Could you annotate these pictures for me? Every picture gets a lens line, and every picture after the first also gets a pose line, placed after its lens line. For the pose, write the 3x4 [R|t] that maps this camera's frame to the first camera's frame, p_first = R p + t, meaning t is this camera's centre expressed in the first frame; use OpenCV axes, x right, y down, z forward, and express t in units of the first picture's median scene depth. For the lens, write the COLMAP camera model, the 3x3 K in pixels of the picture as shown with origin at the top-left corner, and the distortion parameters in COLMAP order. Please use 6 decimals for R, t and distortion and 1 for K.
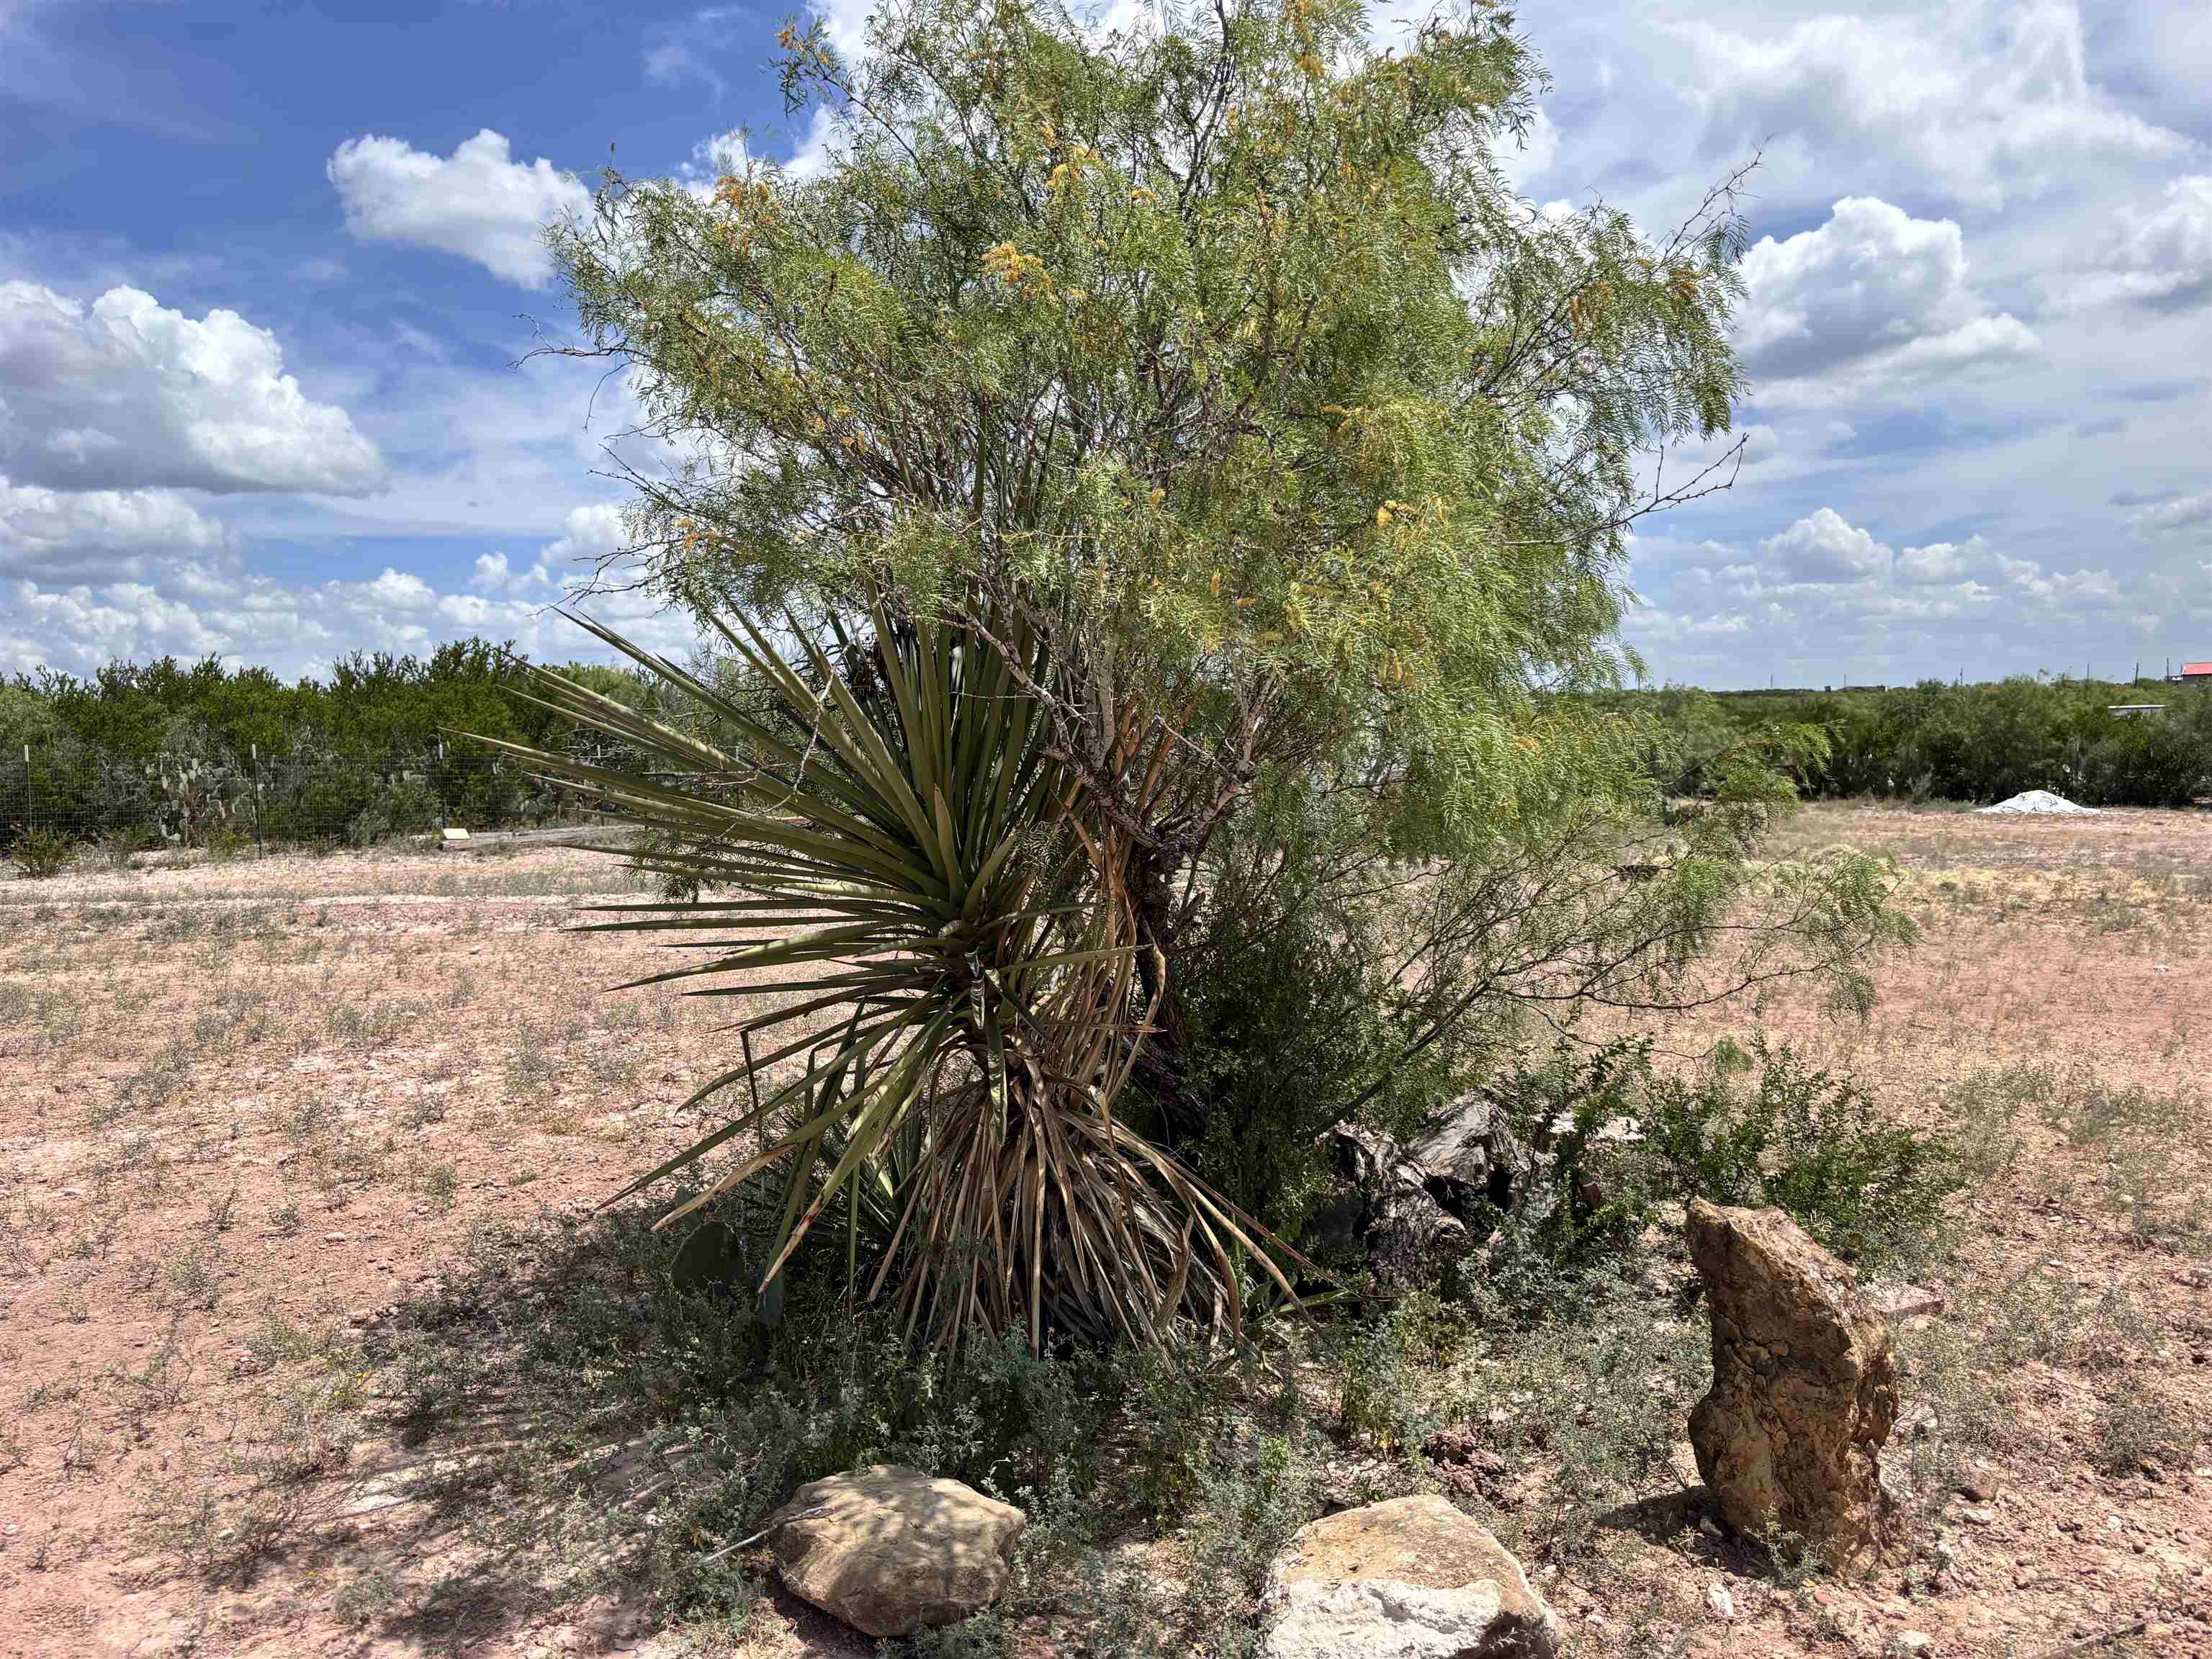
lens RADIAL K [[1632.0, 0, 1106.0], [0, 1632.0, 829.5], [0, 0, 1]] dist [0.079541, 0.000288]
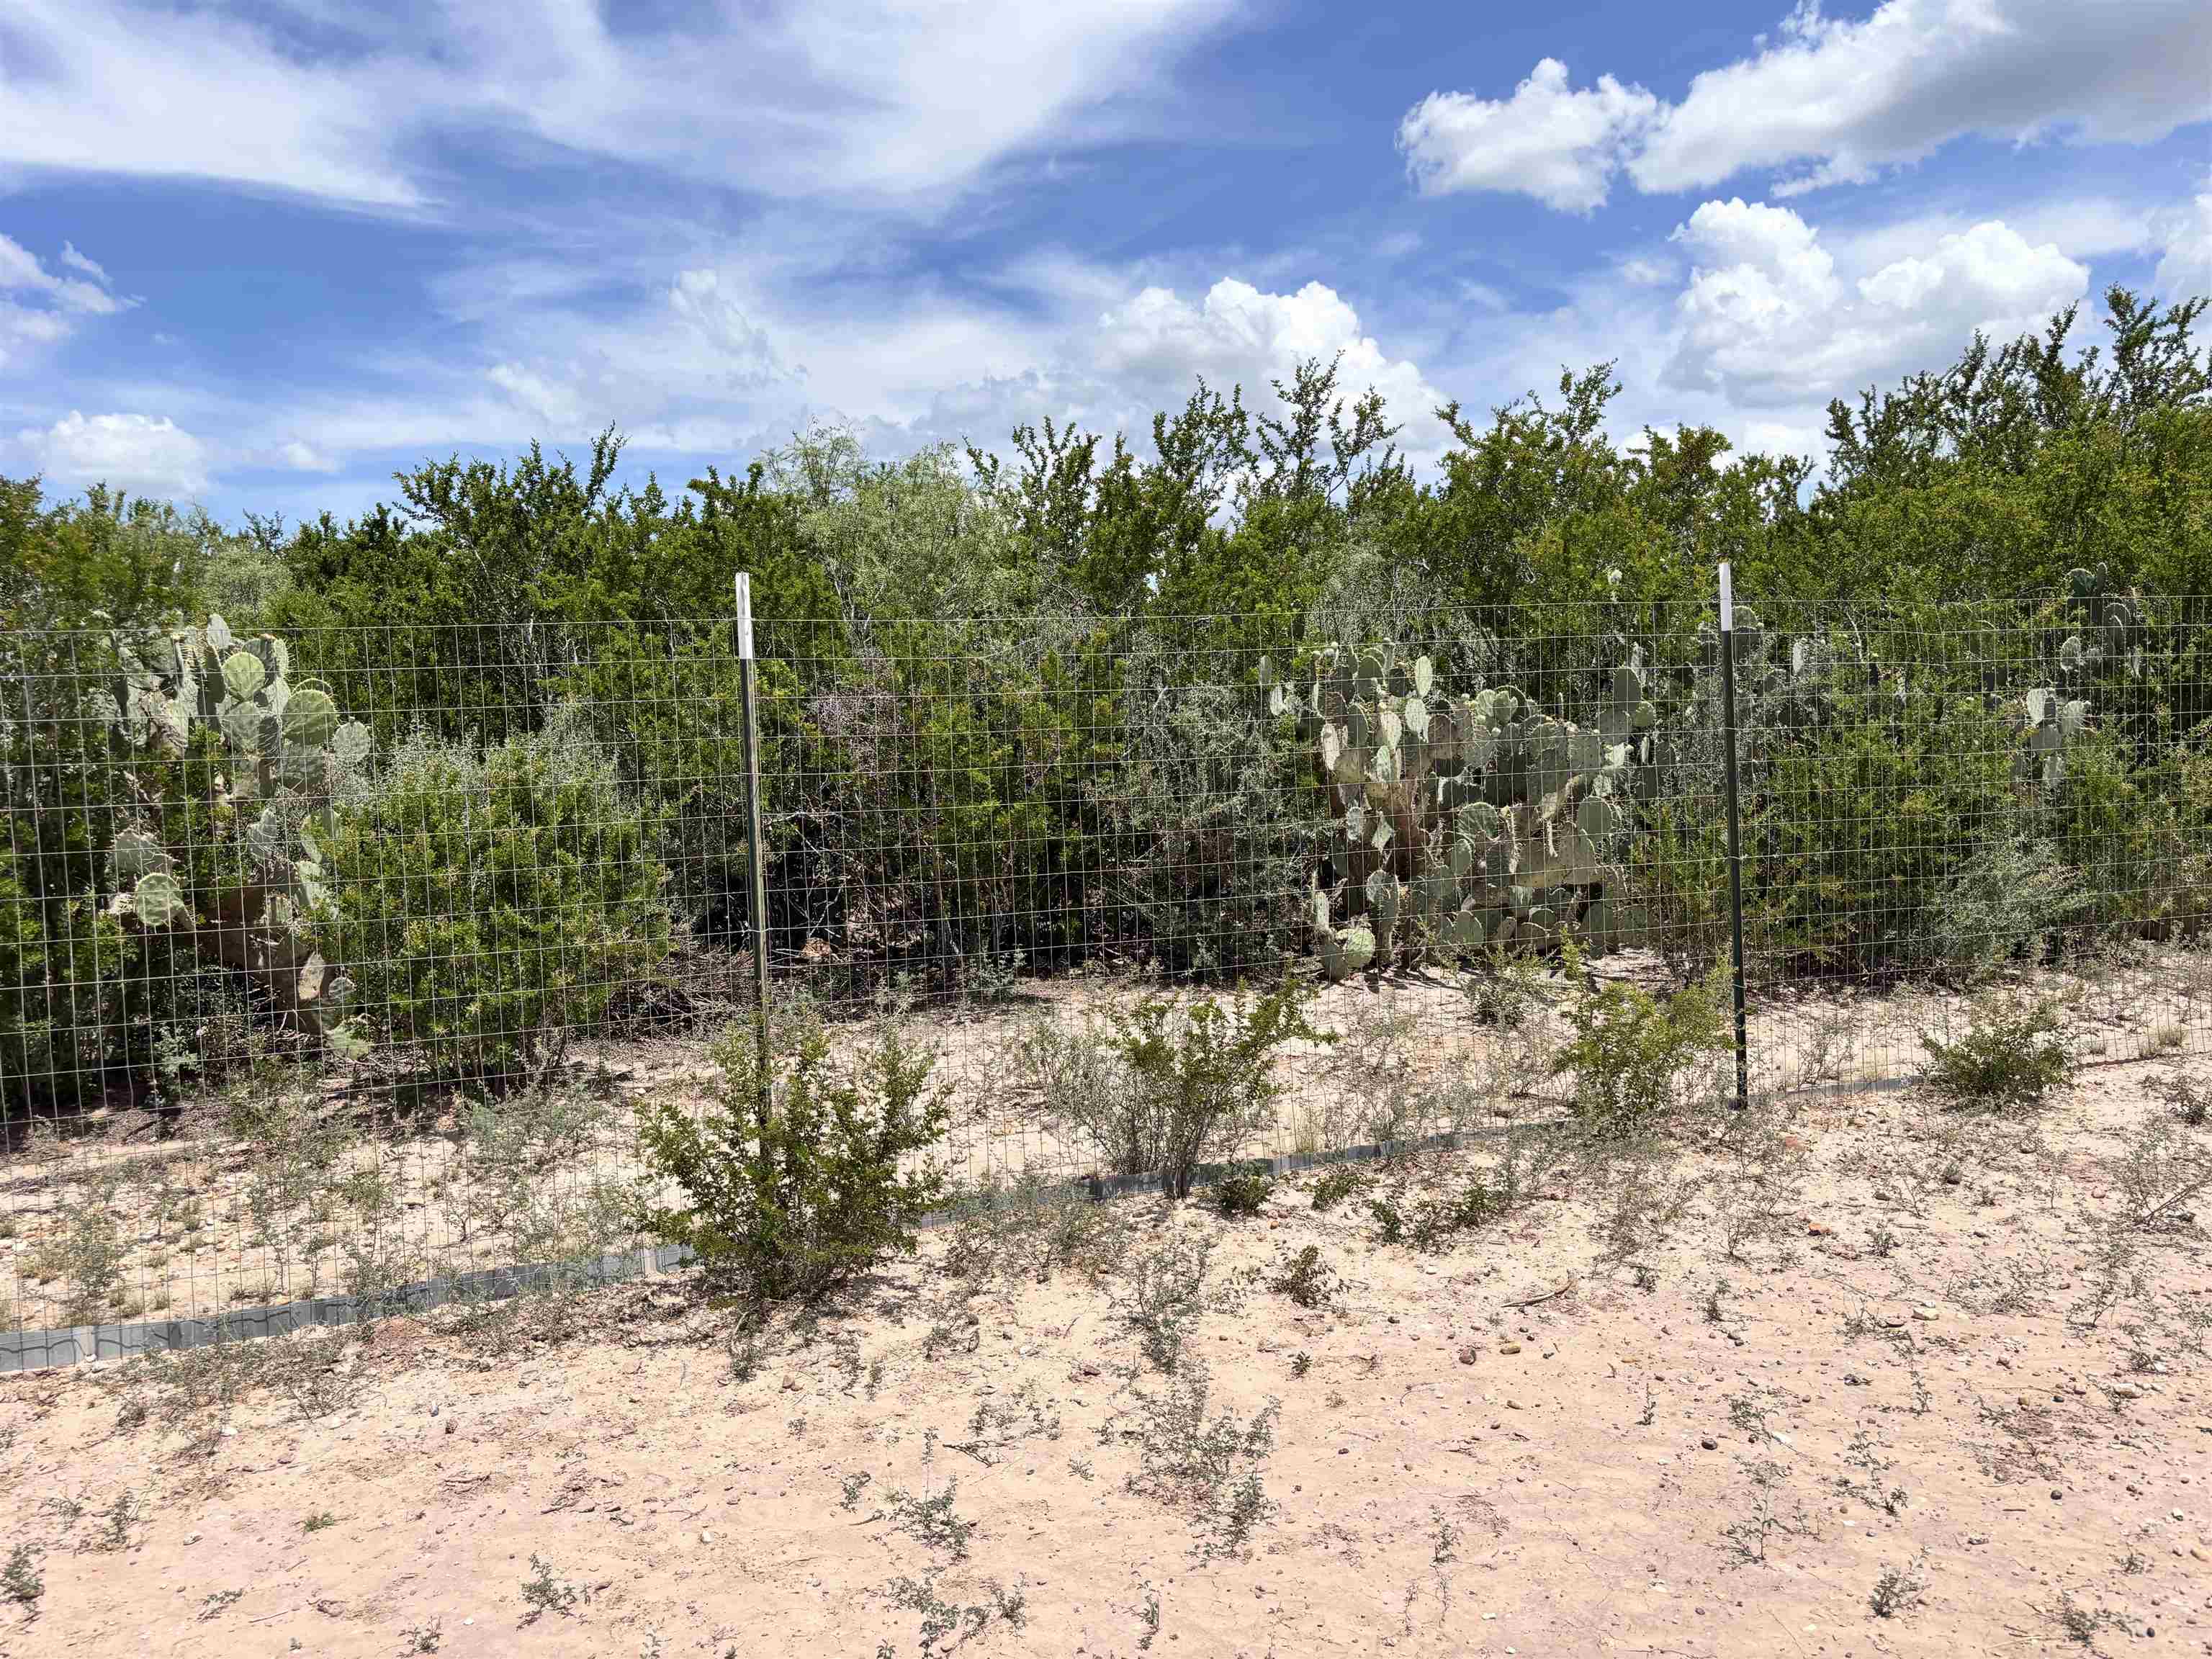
lens RADIAL K [[1632.0, 0, 1106.0], [0, 1632.0, 829.5], [0, 0, 1]] dist [0.079541, 0.000288]
pose [[0.818807, -0.013466, -0.573910, -0.065690], [0.027514, 0.999497, 0.015803, -0.003002], [0.573409, -0.028730, 0.818766, 0.113755]]
